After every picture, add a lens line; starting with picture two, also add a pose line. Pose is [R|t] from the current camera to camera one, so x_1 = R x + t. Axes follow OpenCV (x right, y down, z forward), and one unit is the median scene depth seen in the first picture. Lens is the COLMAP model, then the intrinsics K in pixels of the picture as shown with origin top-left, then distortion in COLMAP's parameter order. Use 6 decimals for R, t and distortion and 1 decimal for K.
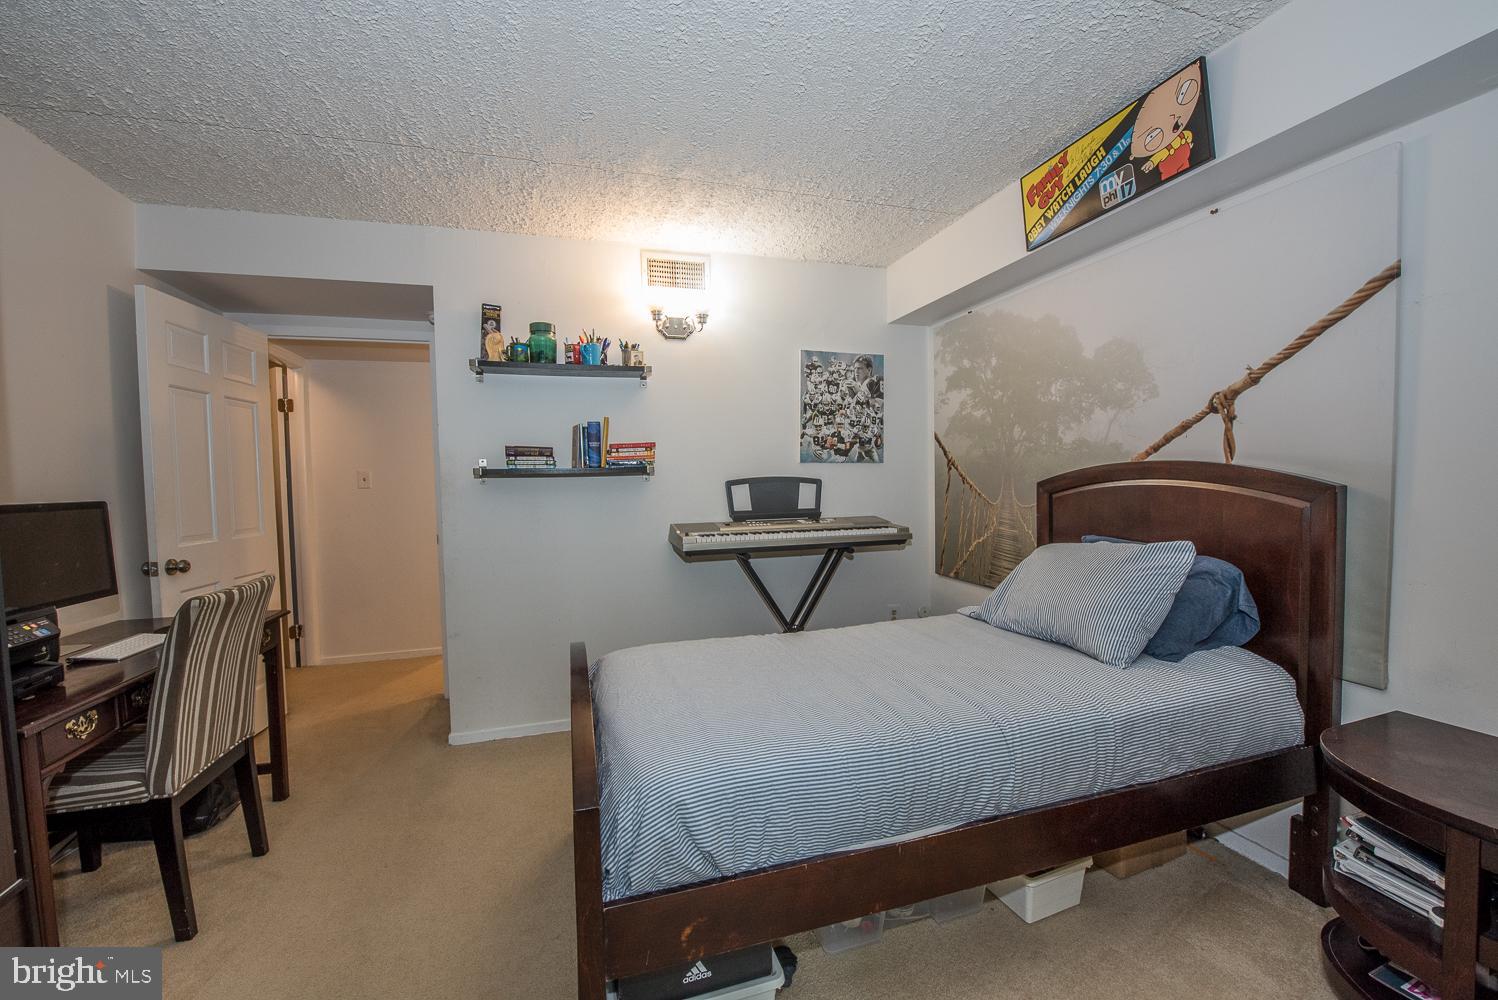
lens RADIAL K [[596.6, 0, 750.4], [0, 596.6, 501.6], [0, 0, 1]] dist [-0.011734, -0.000839]
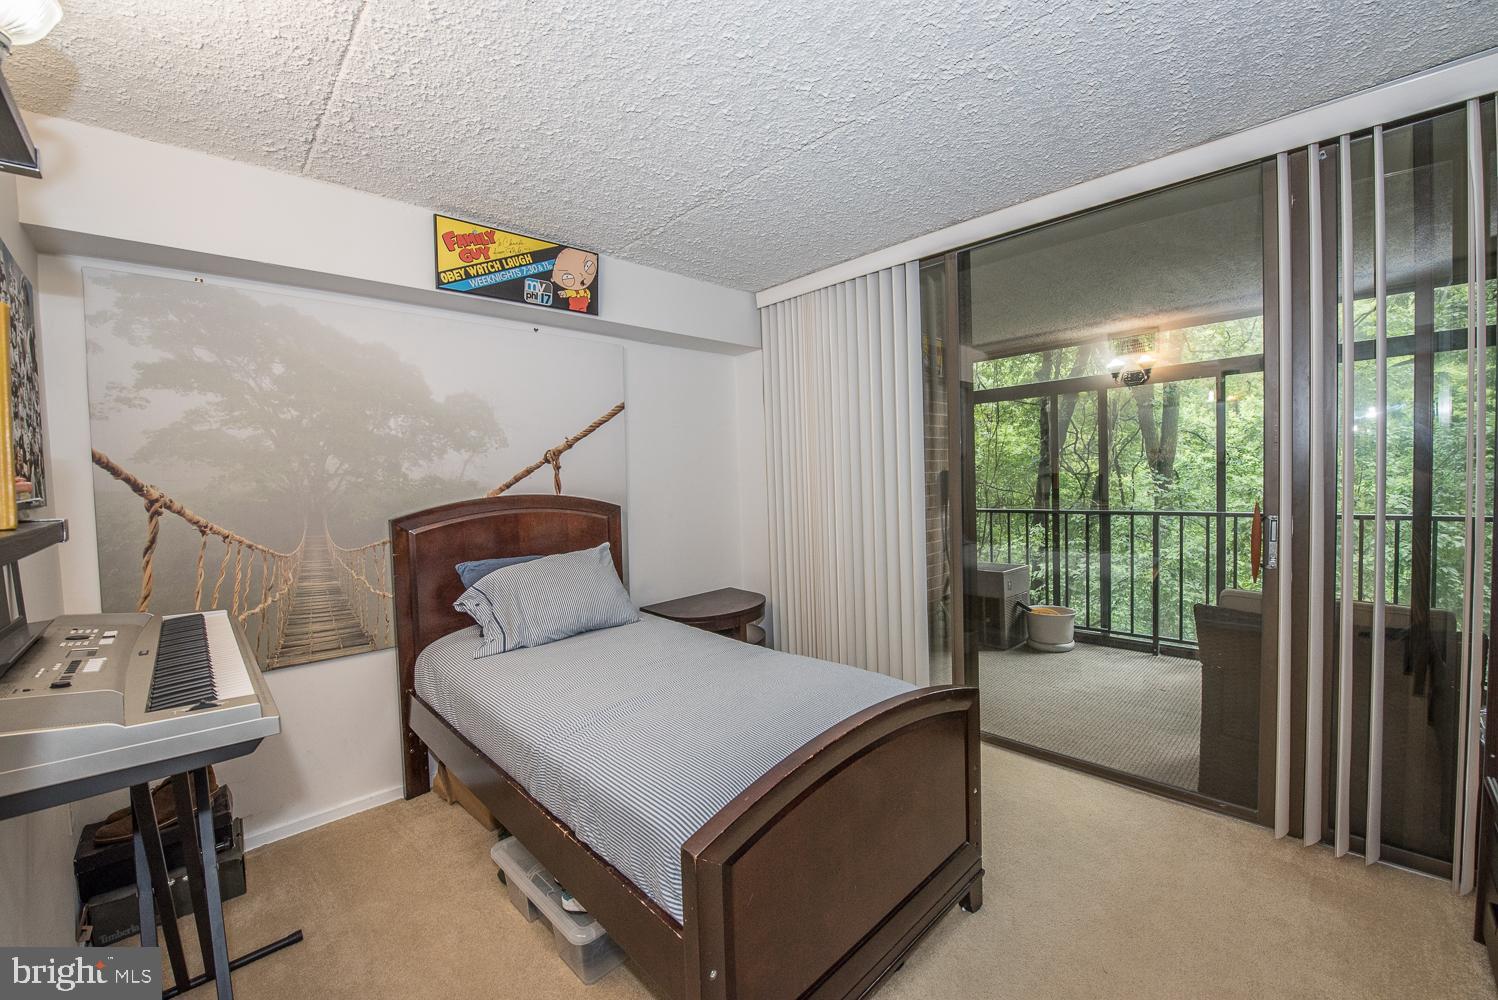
lens RADIAL K [[596.6, 0, 749.7], [0, 596.6, 500.6], [0, 0, 1]] dist [-0.011734, -0.000839]
pose [[-0.447342, -0.003516, 0.894356, -0.705207], [0.078055, 0.996023, 0.042957, -0.068806], [-0.890950, 0.089026, -0.445289, 1.060601]]
